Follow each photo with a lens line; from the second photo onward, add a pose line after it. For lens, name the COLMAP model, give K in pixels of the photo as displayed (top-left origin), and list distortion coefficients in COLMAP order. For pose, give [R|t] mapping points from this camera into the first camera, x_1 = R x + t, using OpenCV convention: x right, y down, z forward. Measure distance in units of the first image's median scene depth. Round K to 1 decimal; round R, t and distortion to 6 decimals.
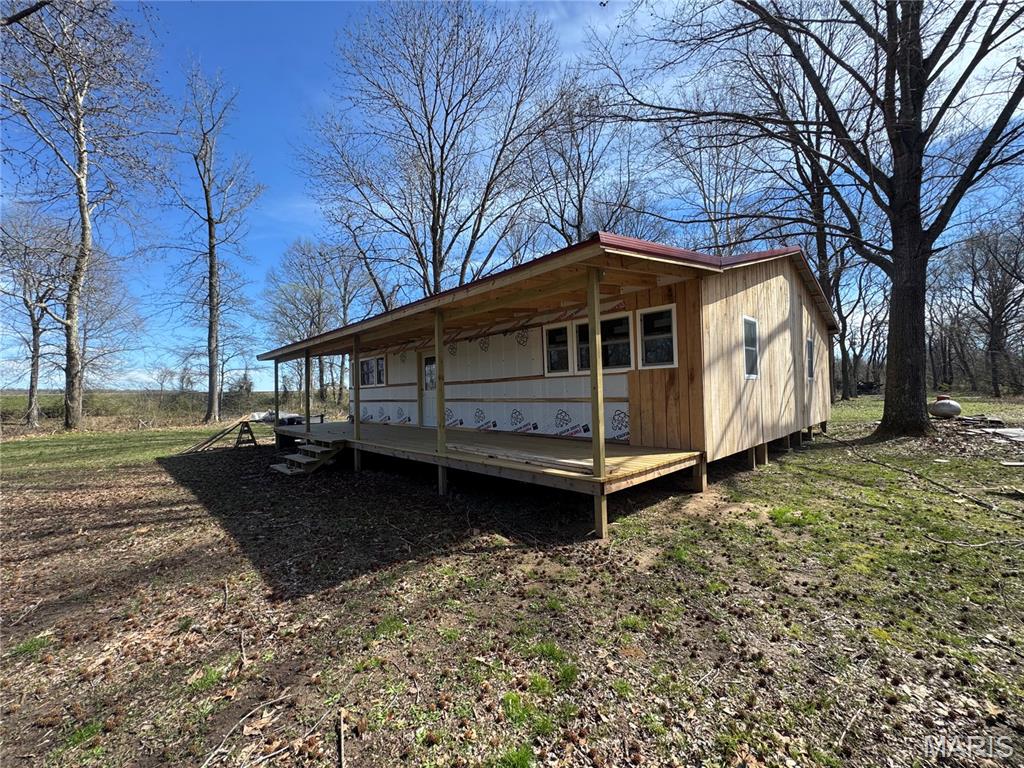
lens RADIAL K [[407.5, 0, 509.6], [0, 407.5, 386.2], [0, 0, 1]] dist [0.002038, 0.000160]
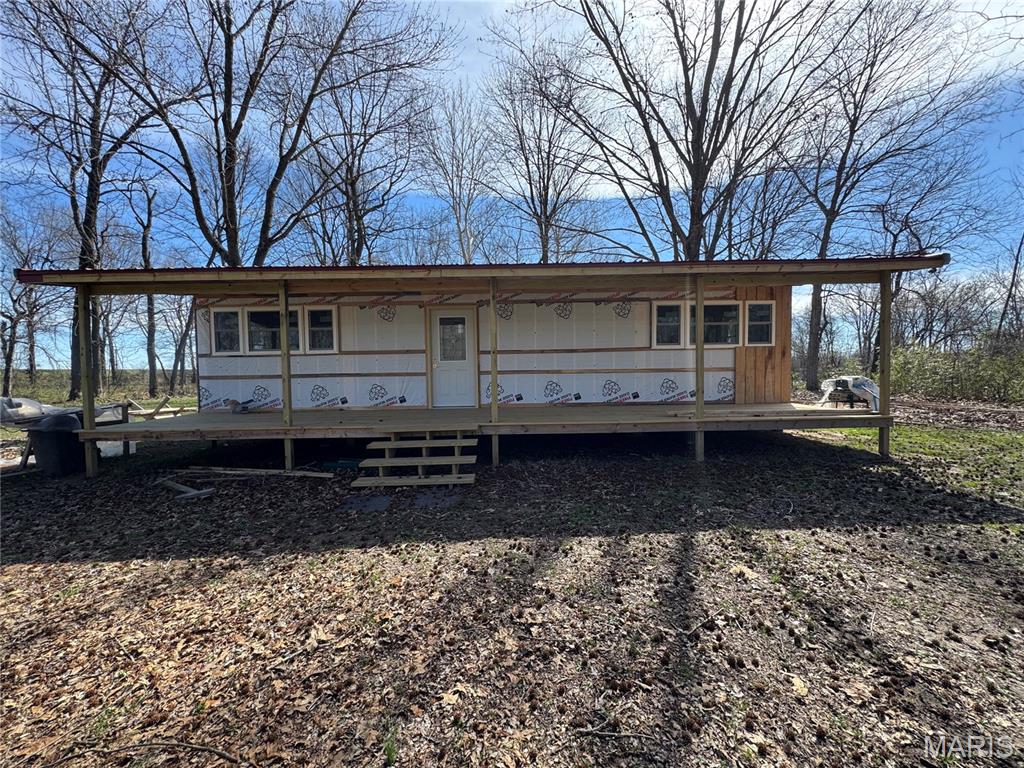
lens RADIAL K [[407.5, 0, 511.2], [0, 407.5, 384.2], [0, 0, 1]] dist [0.002038, 0.000160]
pose [[0.682222, -0.009342, 0.731086, -0.960575], [-0.012595, 0.999620, 0.024527, 0.049265], [-0.731037, -0.025940, 0.681845, 0.532936]]
